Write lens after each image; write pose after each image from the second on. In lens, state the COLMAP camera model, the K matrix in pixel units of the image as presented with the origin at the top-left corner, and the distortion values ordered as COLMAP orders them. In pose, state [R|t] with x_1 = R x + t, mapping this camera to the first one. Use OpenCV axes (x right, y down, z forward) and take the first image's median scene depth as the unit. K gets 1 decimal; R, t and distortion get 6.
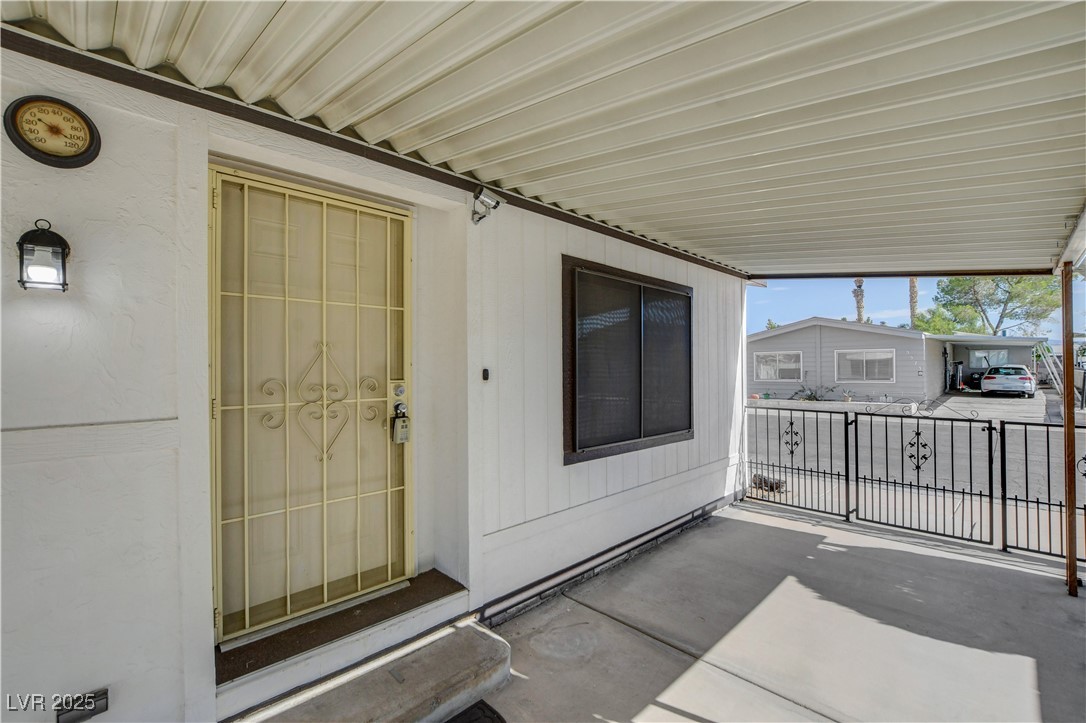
lens RADIAL K [[467.2, 0, 542.2], [0, 467.2, 377.2], [0, 0, 1]] dist [-0.029916, -0.000082]
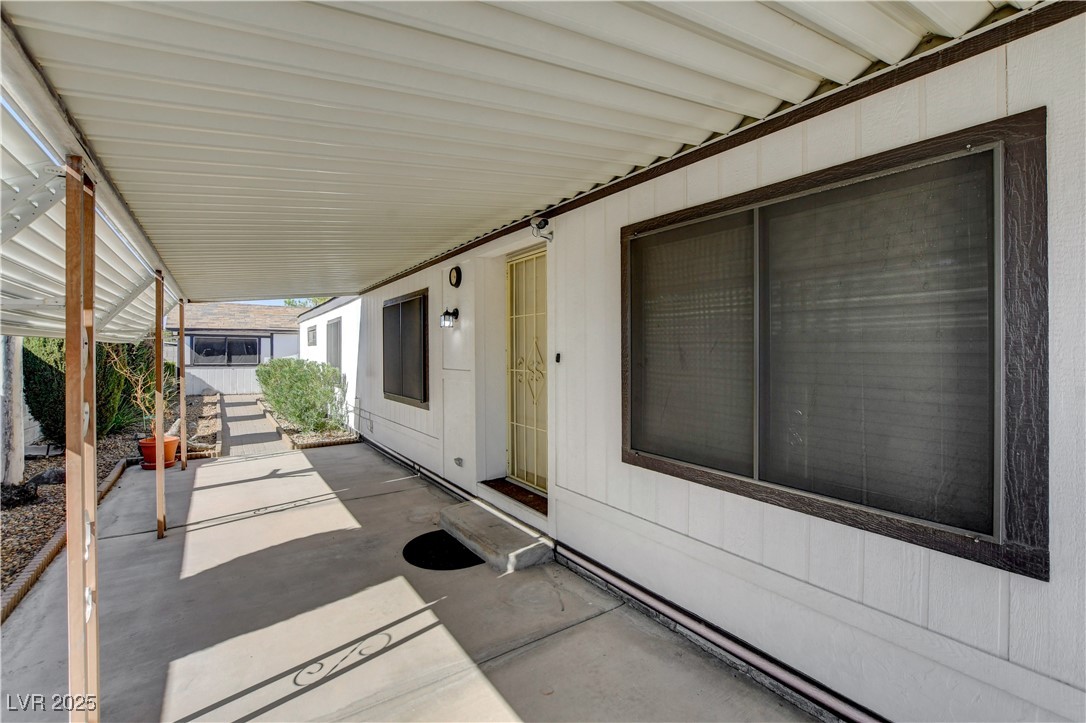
lens RADIAL K [[479.3, 0, 543.0], [0, 479.3, 361.5], [0, 0, 1]] dist [-0.002051, -0.000134]
pose [[-0.174418, 0.031512, -0.984167, 0.985199], [-0.012611, 0.999334, 0.034232, -0.034093], [0.984591, 0.018382, -0.173905, 1.009146]]
